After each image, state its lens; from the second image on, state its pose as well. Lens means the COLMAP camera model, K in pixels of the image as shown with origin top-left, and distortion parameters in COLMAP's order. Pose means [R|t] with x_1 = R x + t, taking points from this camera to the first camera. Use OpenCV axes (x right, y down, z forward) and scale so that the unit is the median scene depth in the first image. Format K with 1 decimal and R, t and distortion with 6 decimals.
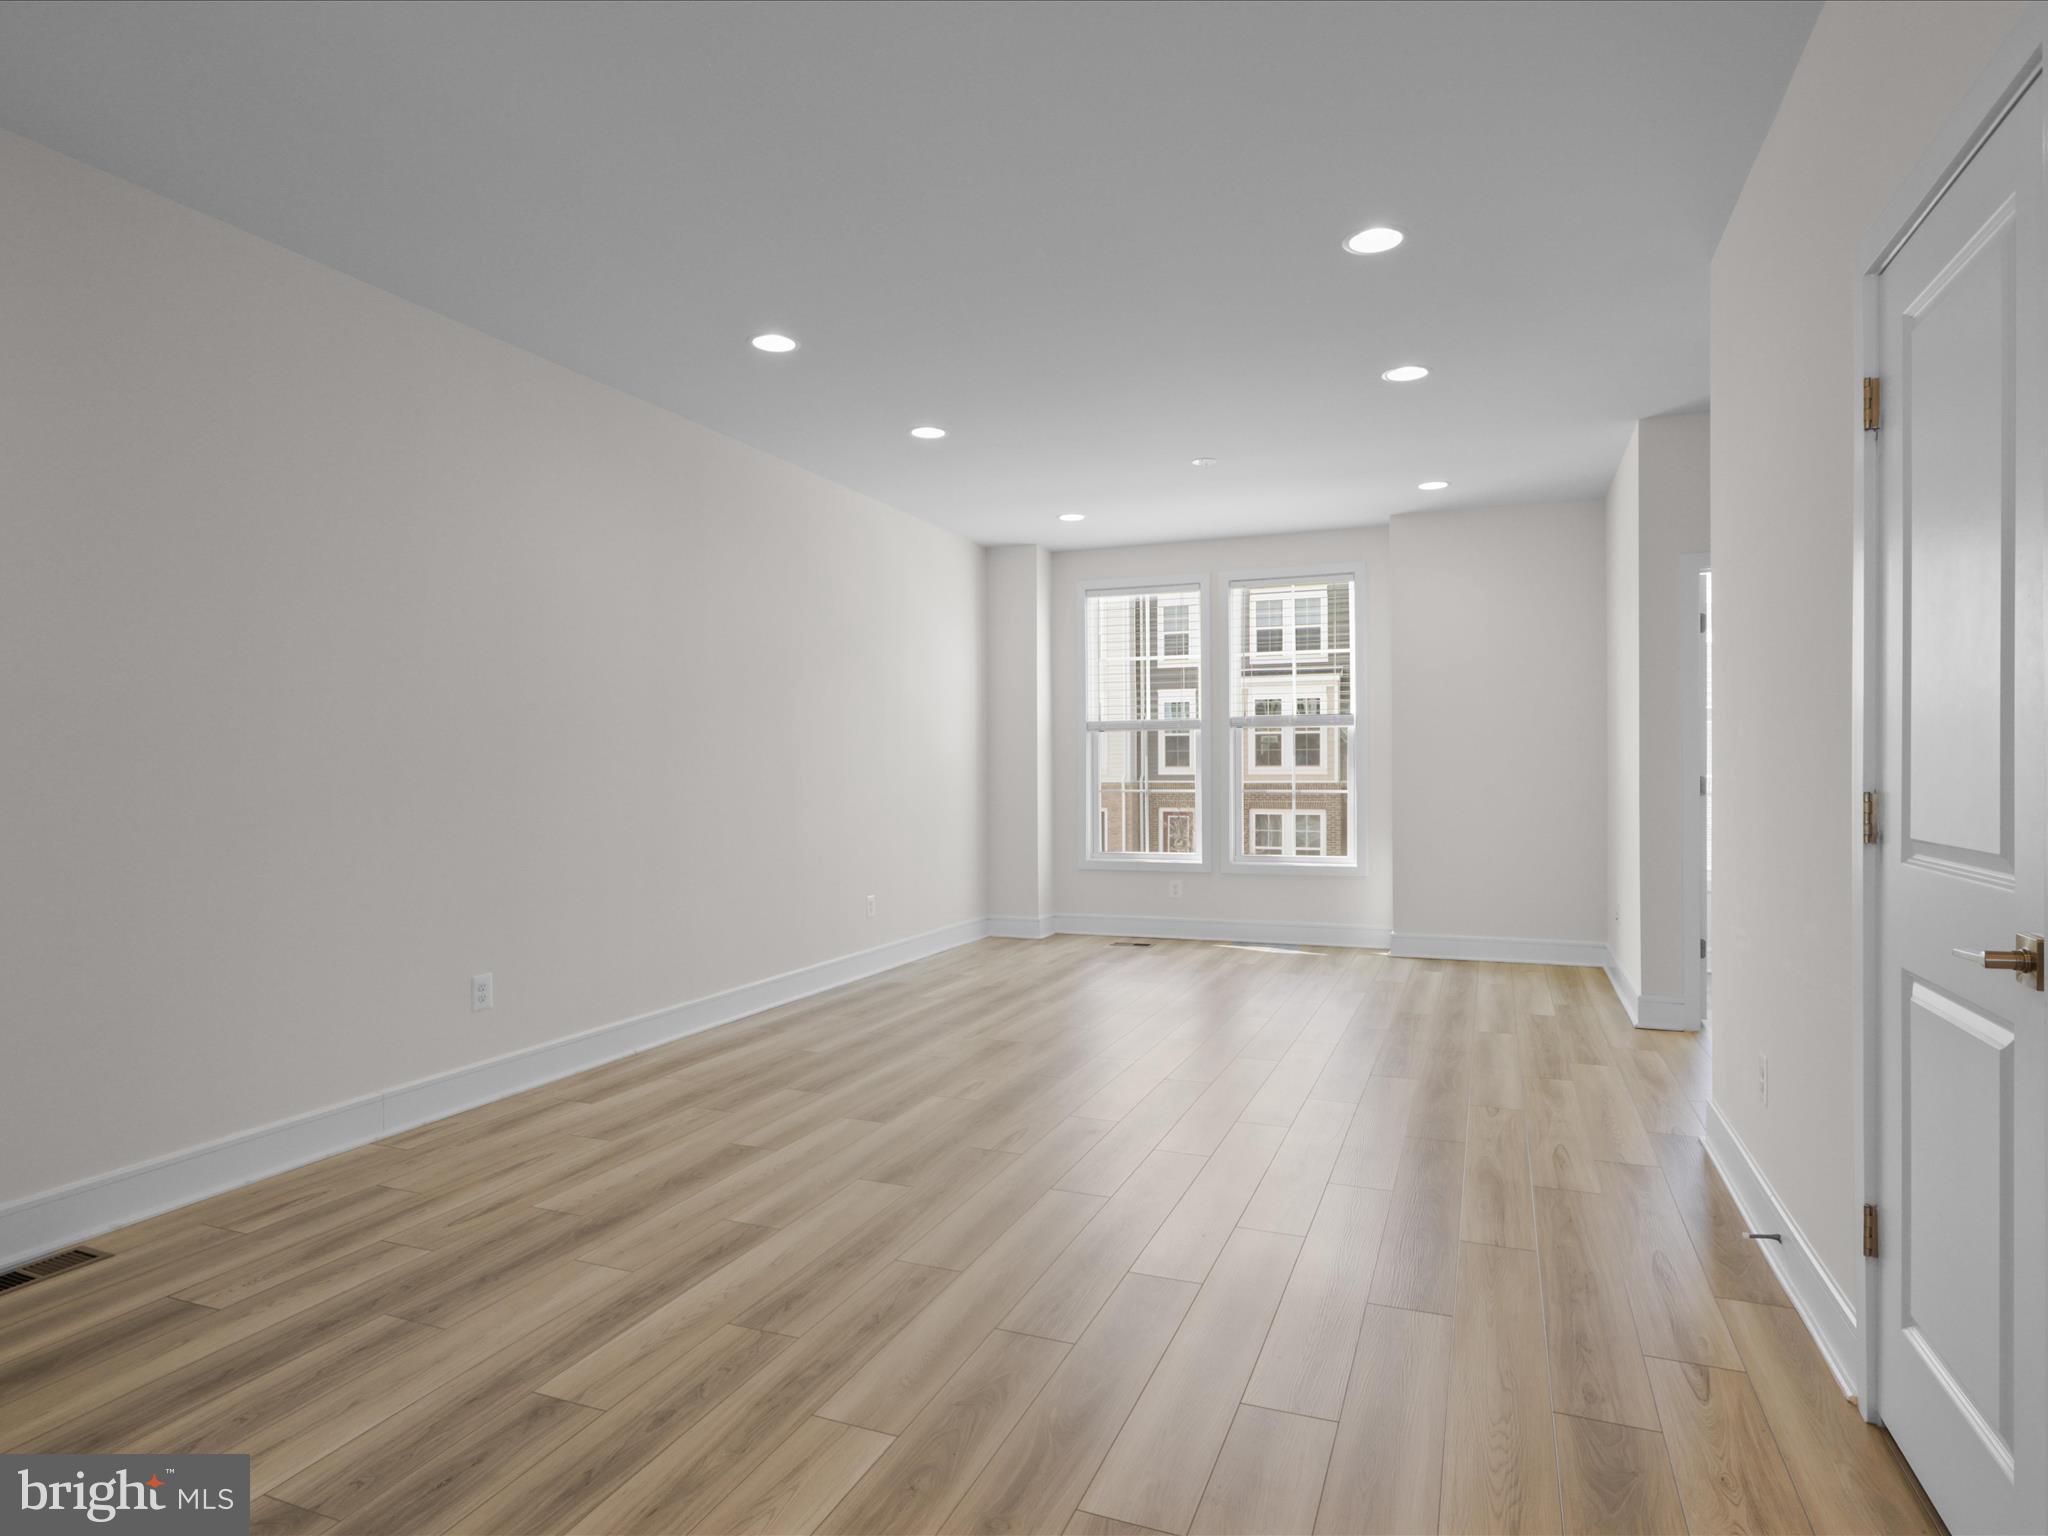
lens RADIAL K [[1168.4, 0, 1028.2], [0, 1168.4, 769.4], [0, 0, 1]] dist [-0.015824, 0.010513]
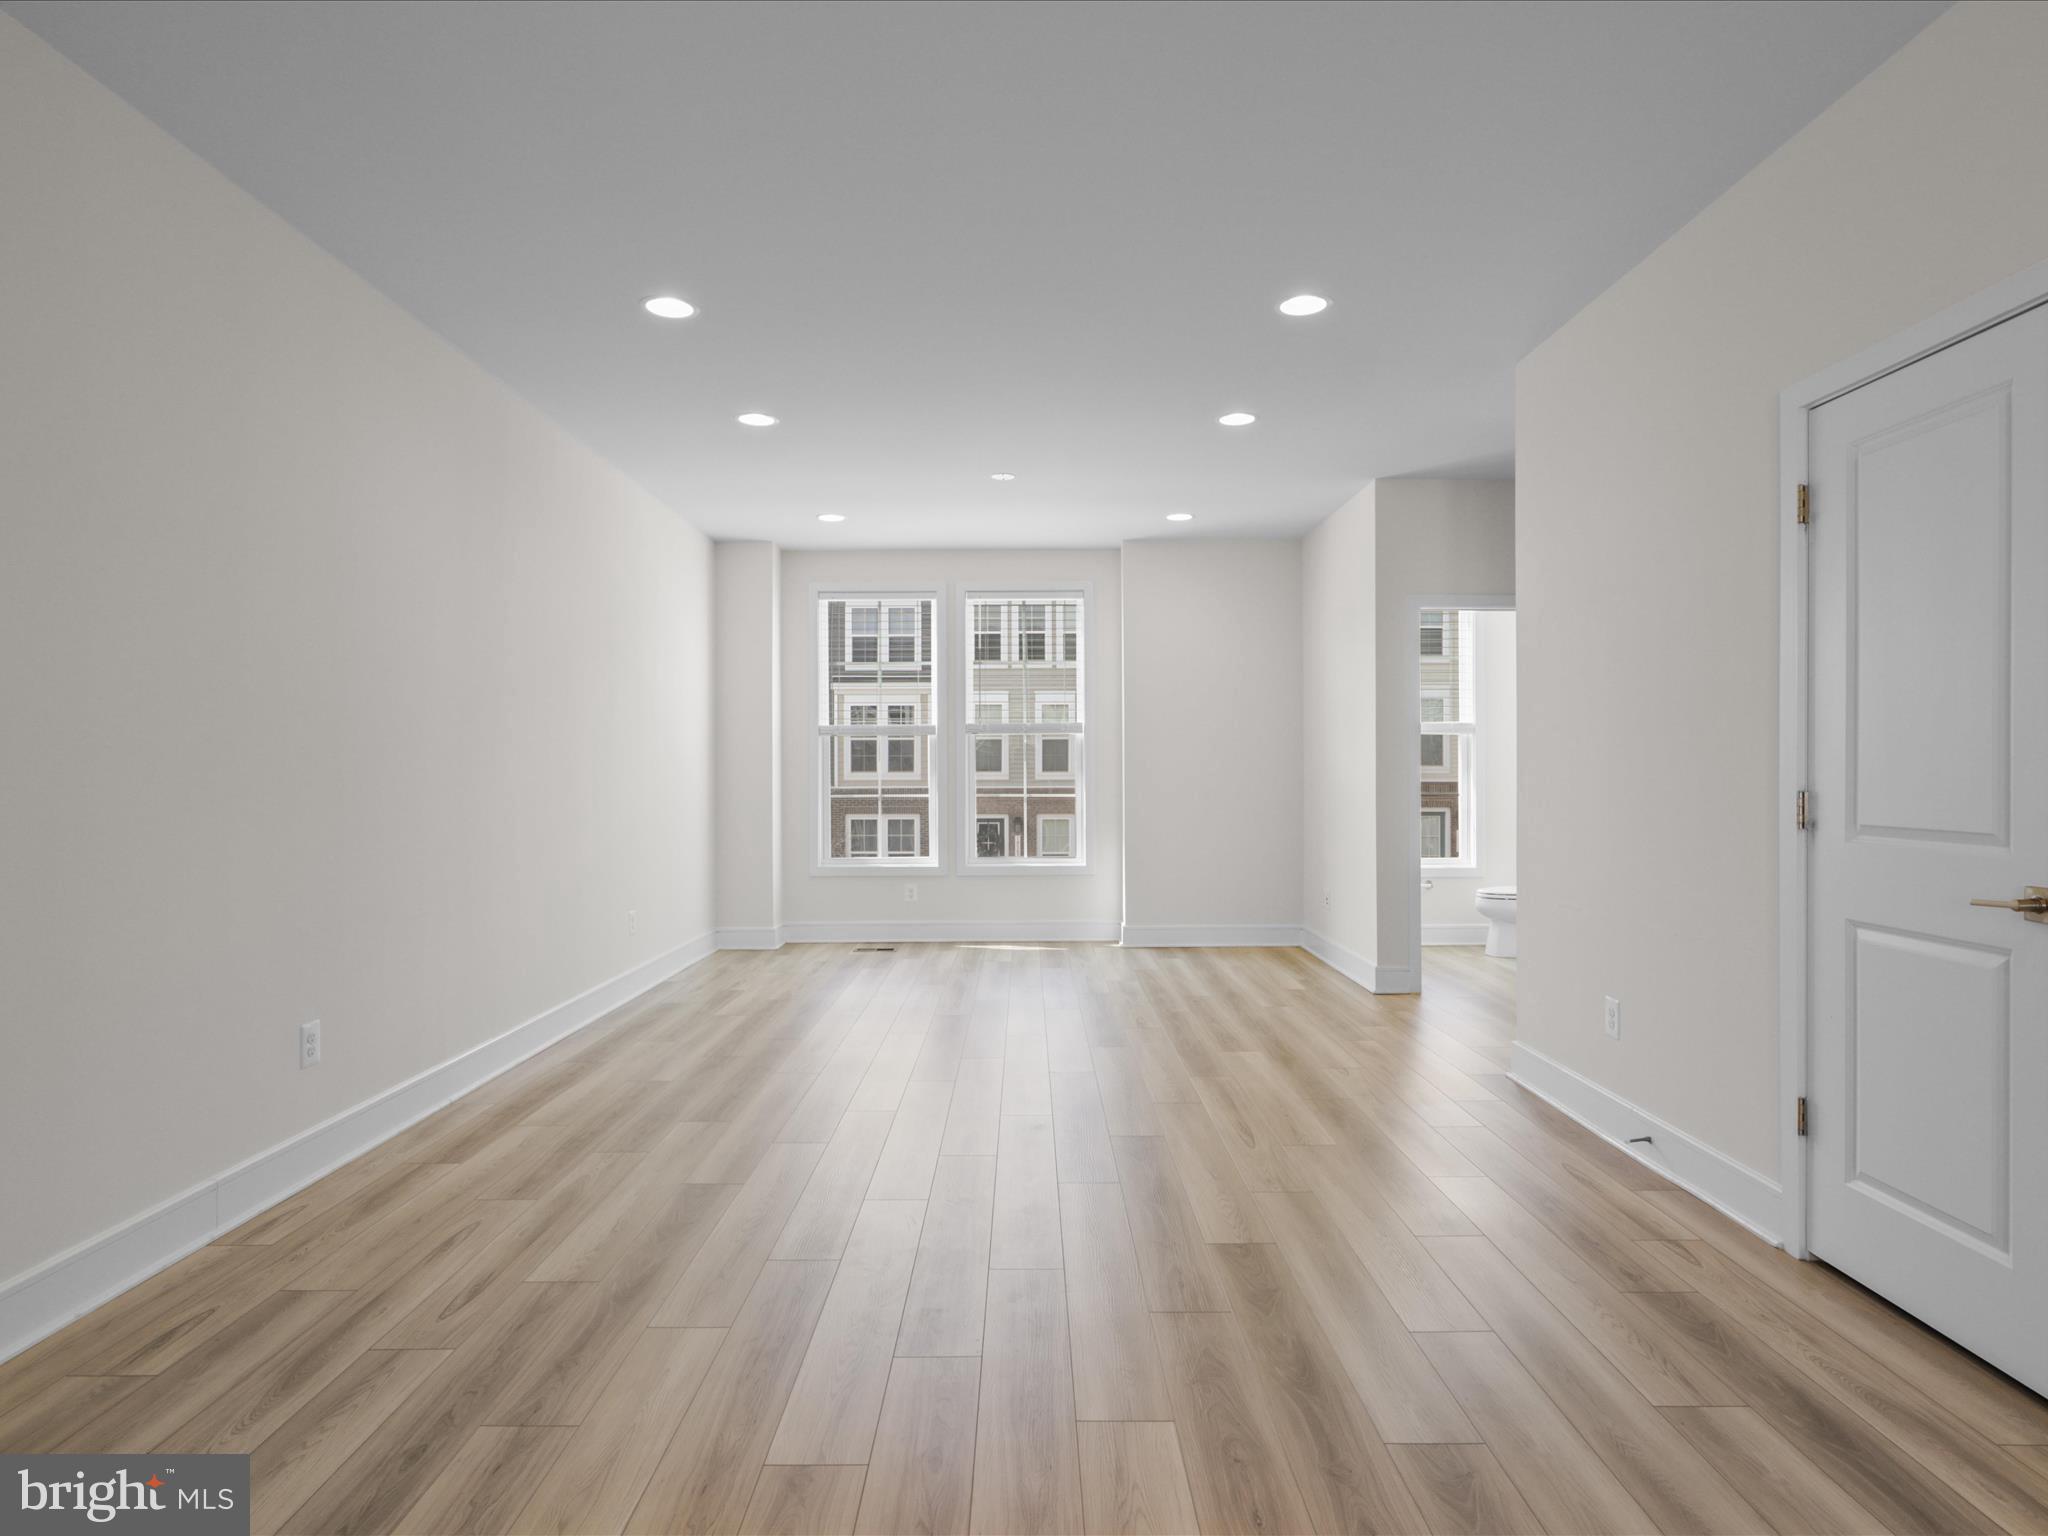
lens RADIAL K [[1168.4, 0, 1045.1], [0, 1168.4, 770.1], [0, 0, 1]] dist [-0.015824, 0.010513]
pose [[0.923933, 0.002849, 0.382544, -0.204912], [-0.001218, 0.999989, -0.004504, 0.000846], [-0.382553, 0.003696, 0.923926, 0.030367]]
